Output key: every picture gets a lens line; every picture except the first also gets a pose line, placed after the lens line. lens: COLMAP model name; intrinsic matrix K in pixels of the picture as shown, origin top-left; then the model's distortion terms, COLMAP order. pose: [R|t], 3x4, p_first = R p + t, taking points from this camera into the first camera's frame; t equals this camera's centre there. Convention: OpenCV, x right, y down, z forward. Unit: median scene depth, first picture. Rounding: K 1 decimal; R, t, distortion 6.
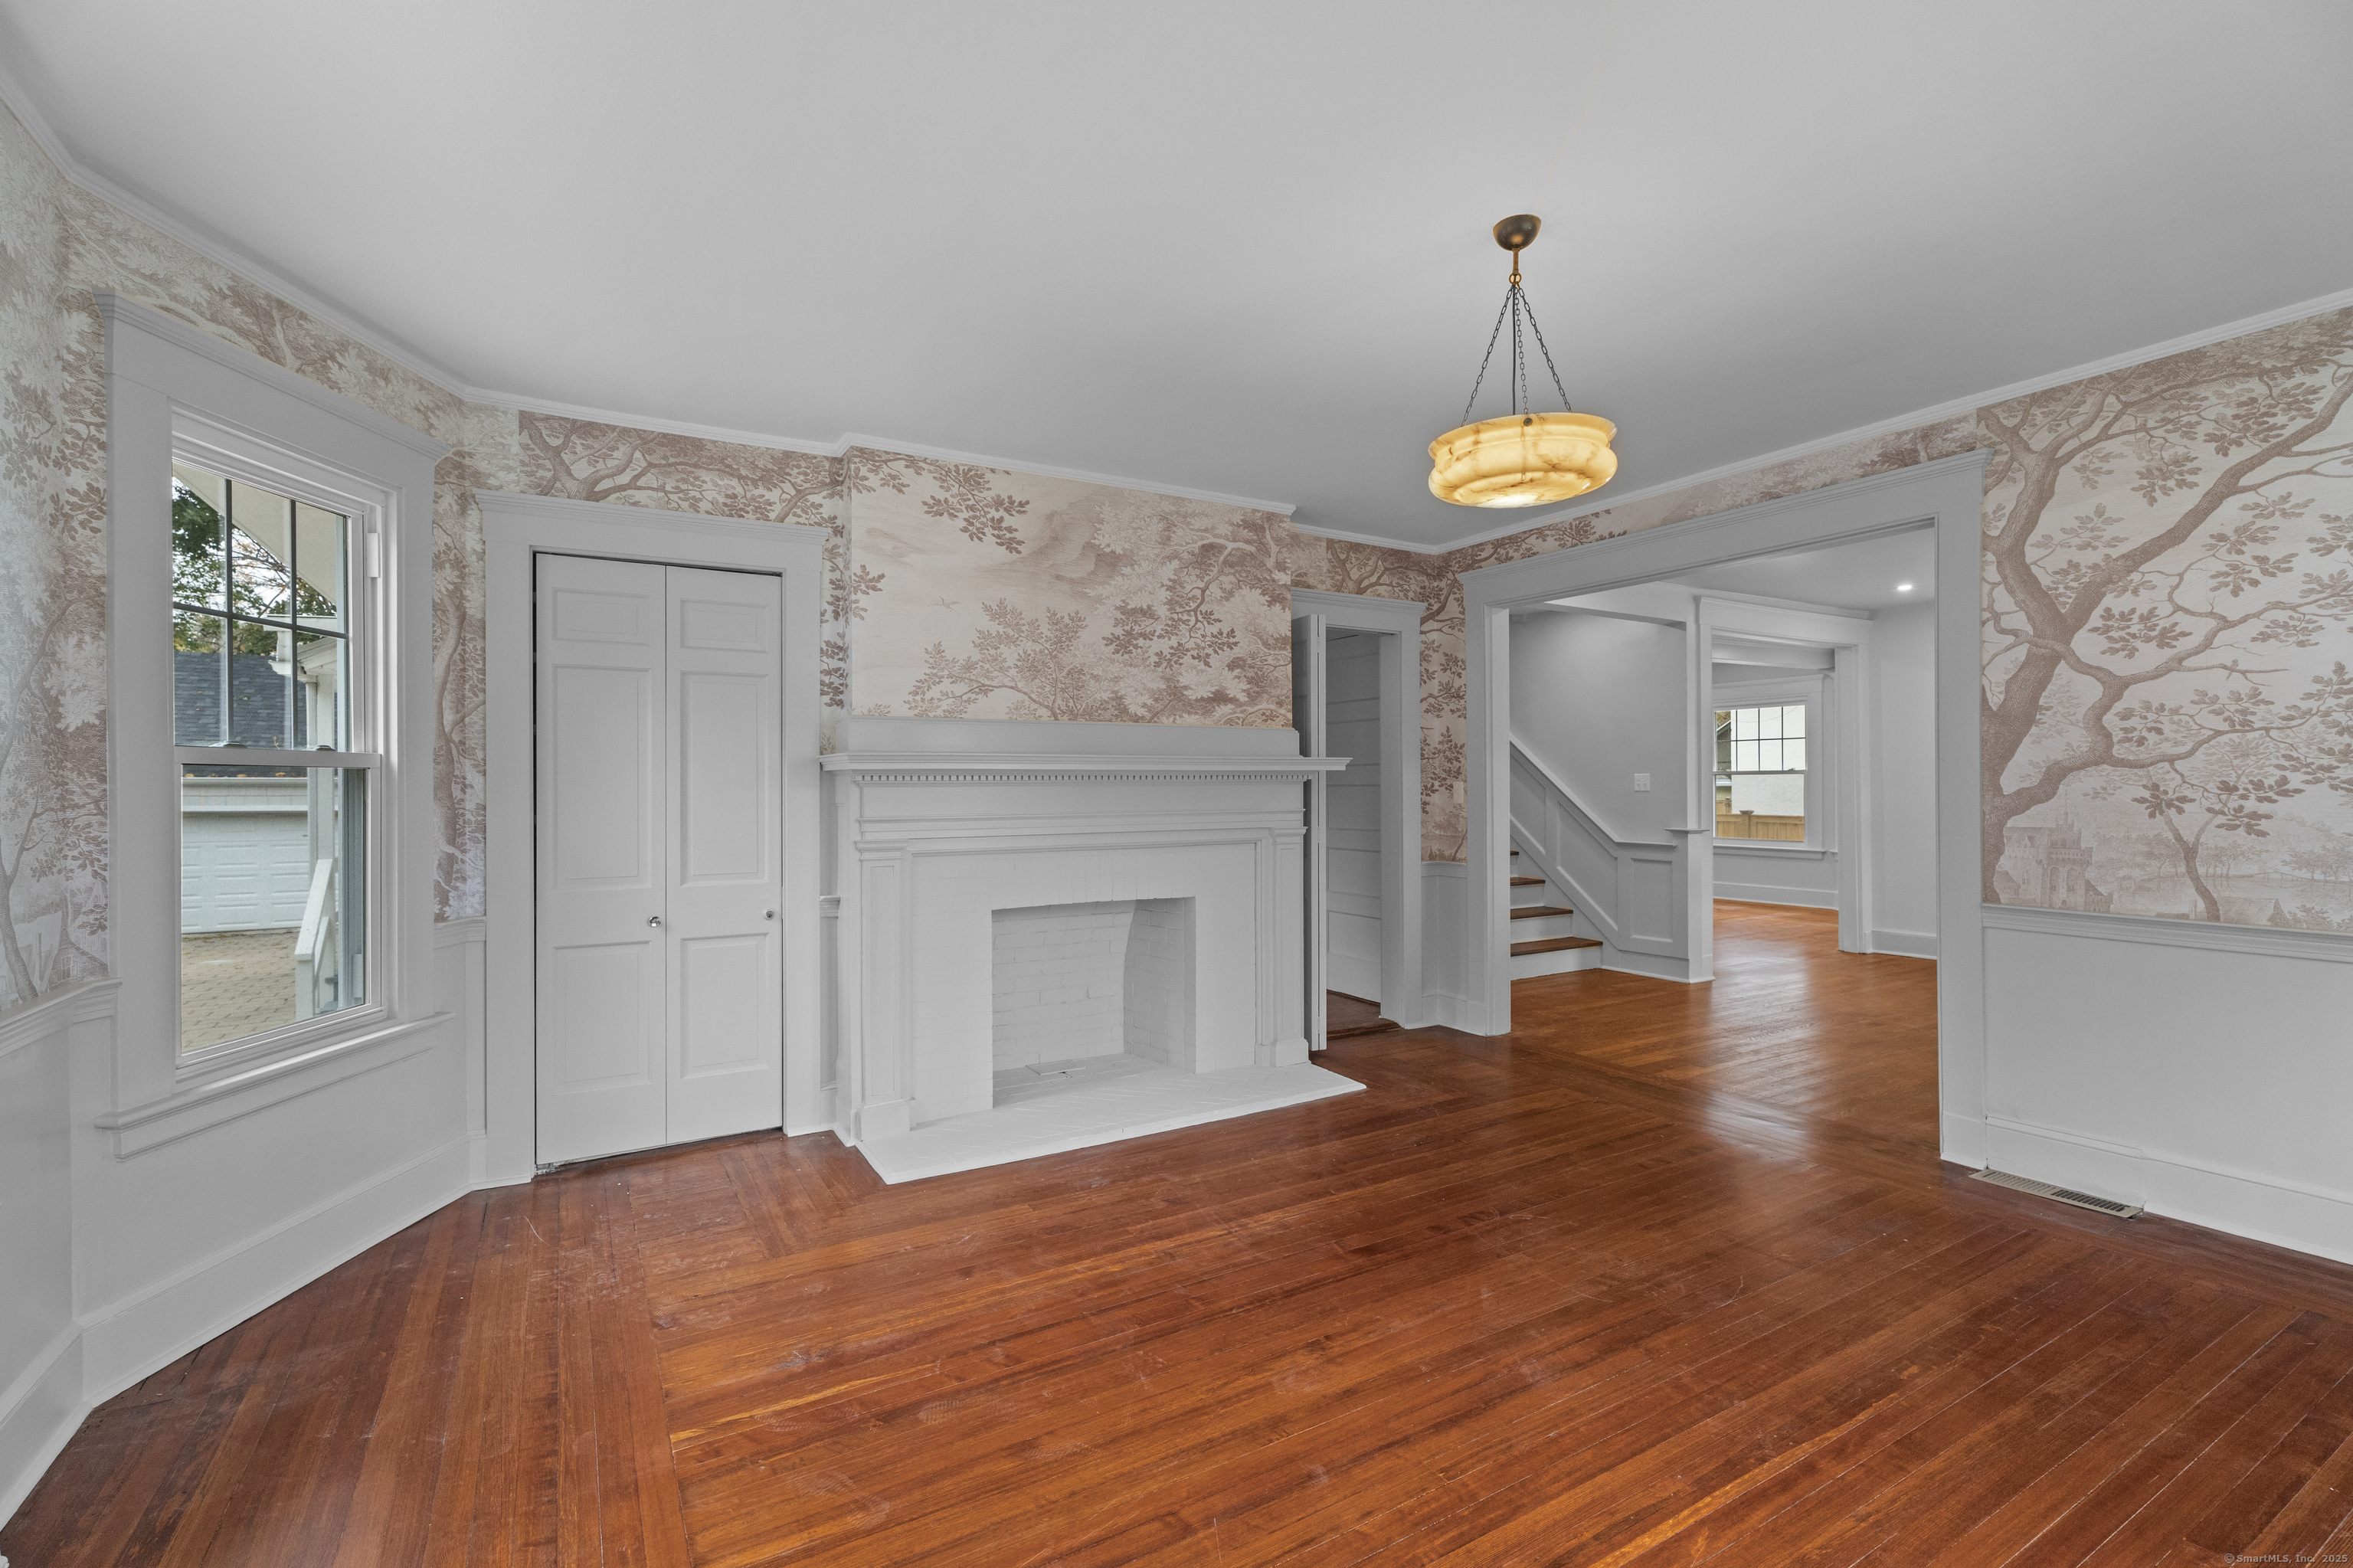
lens RADIAL K [[1041.9, 0, 1168.0], [0, 1041.9, 783.6], [0, 0, 1]] dist [0.000546, 0.001098]
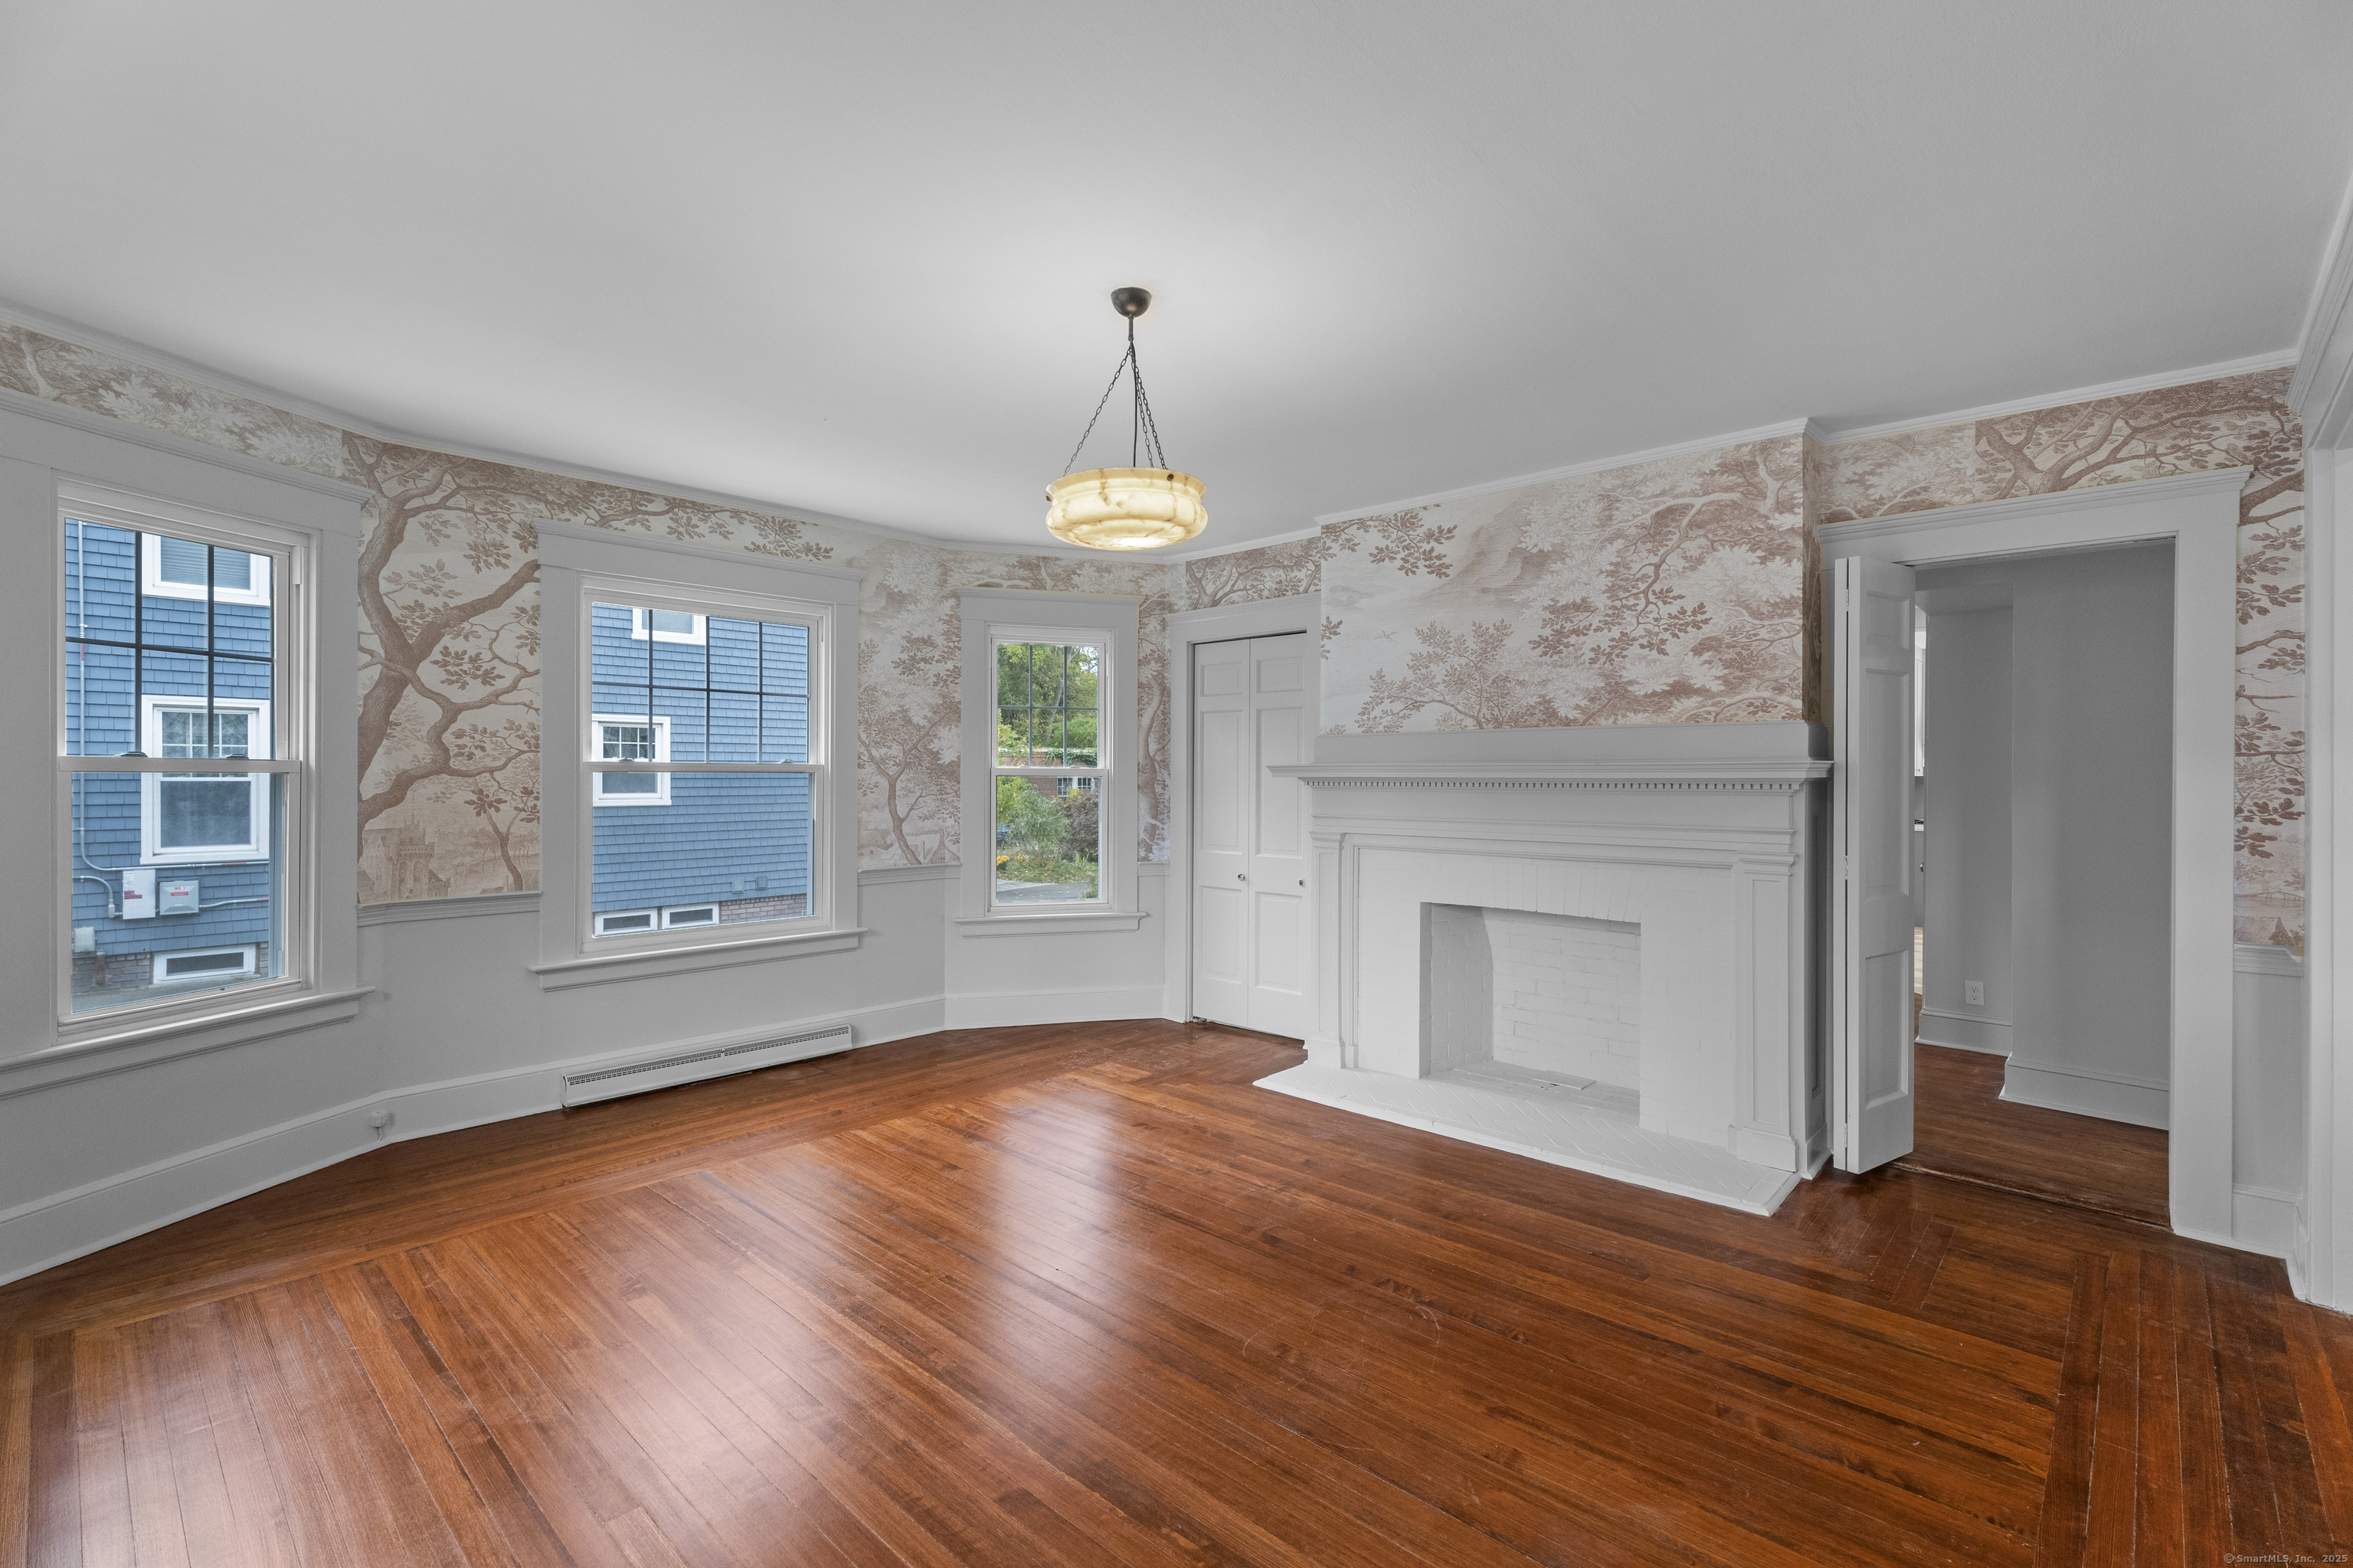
lens RADIAL K [[1041.9, 0, 1173.2], [0, 1041.9, 778.9], [0, 0, 1]] dist [0.000546, 0.001098]
pose [[0.286514, 0.008247, -0.958041, 0.880741], [-0.003339, 0.999965, 0.007609, -0.019987], [0.958070, 0.001019, 0.286531, 0.452756]]
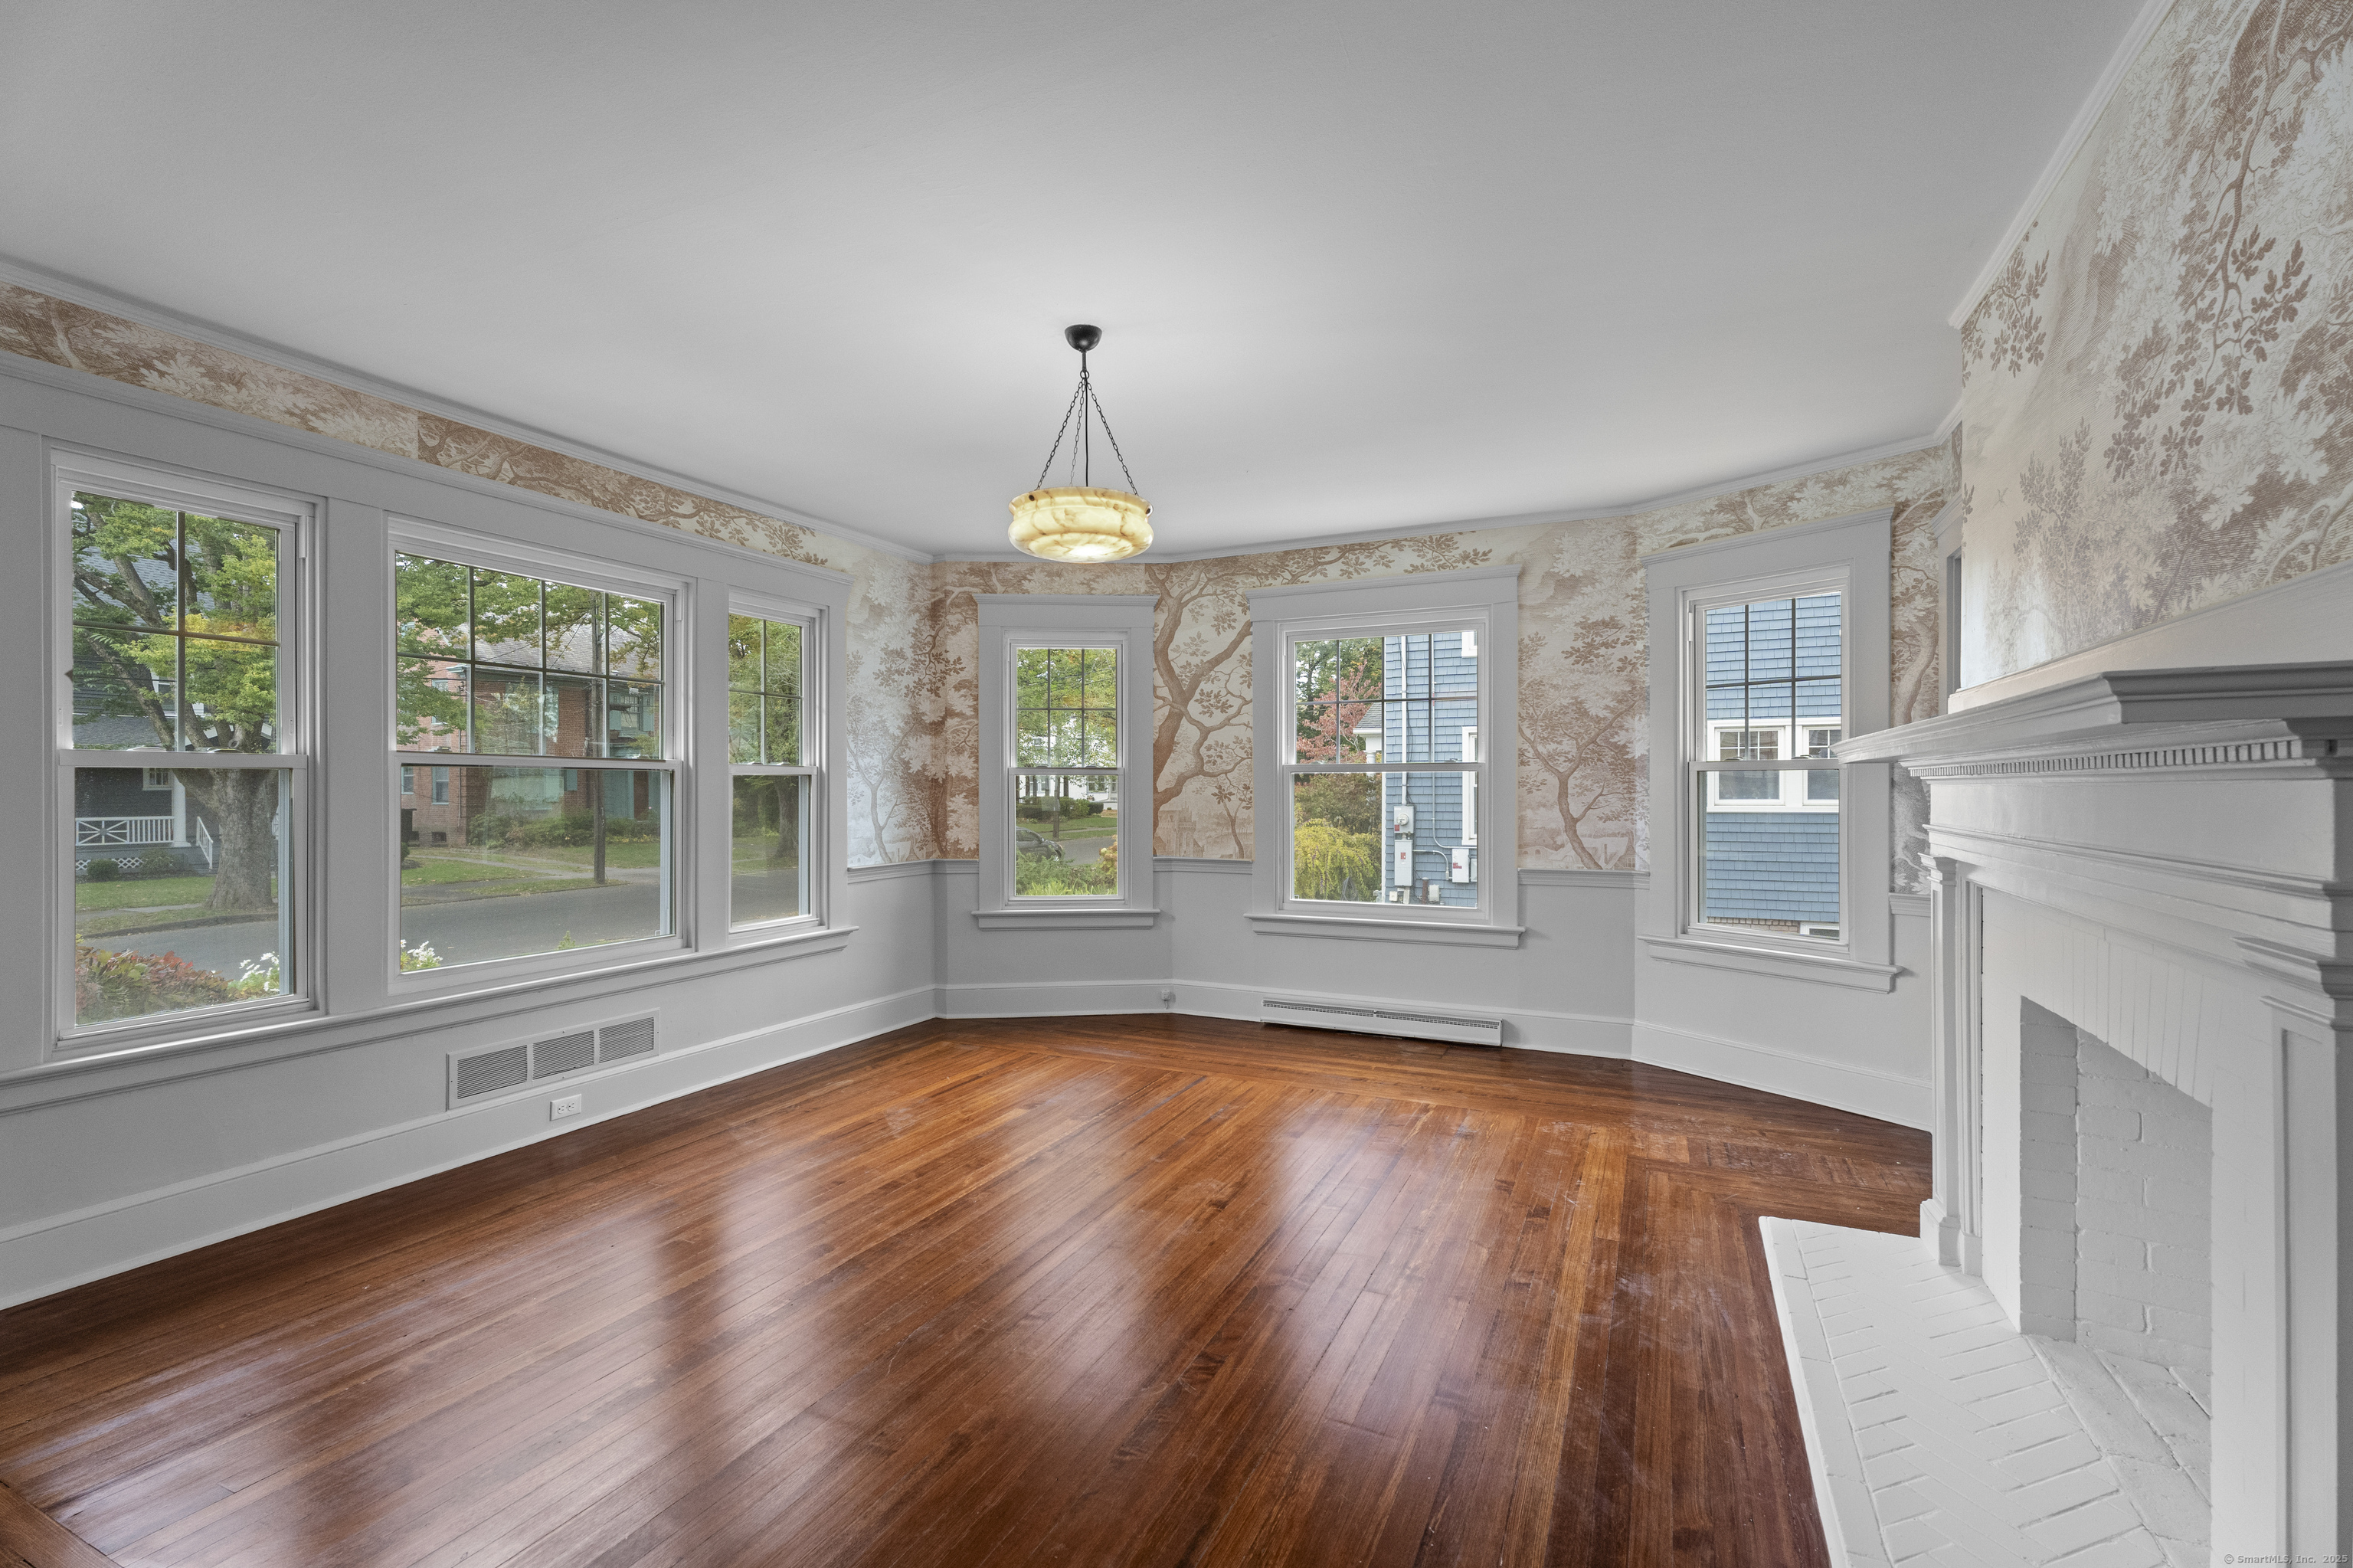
lens RADIAL K [[1041.9, 0, 1176.0], [0, 1041.9, 793.4], [0, 0, 1]] dist [0.000546, 0.001098]
pose [[-0.823492, 0.010799, -0.567225, 0.589486], [0.007365, 0.999938, 0.008345, -0.000894], [0.567280, 0.002695, -0.823520, 1.292653]]
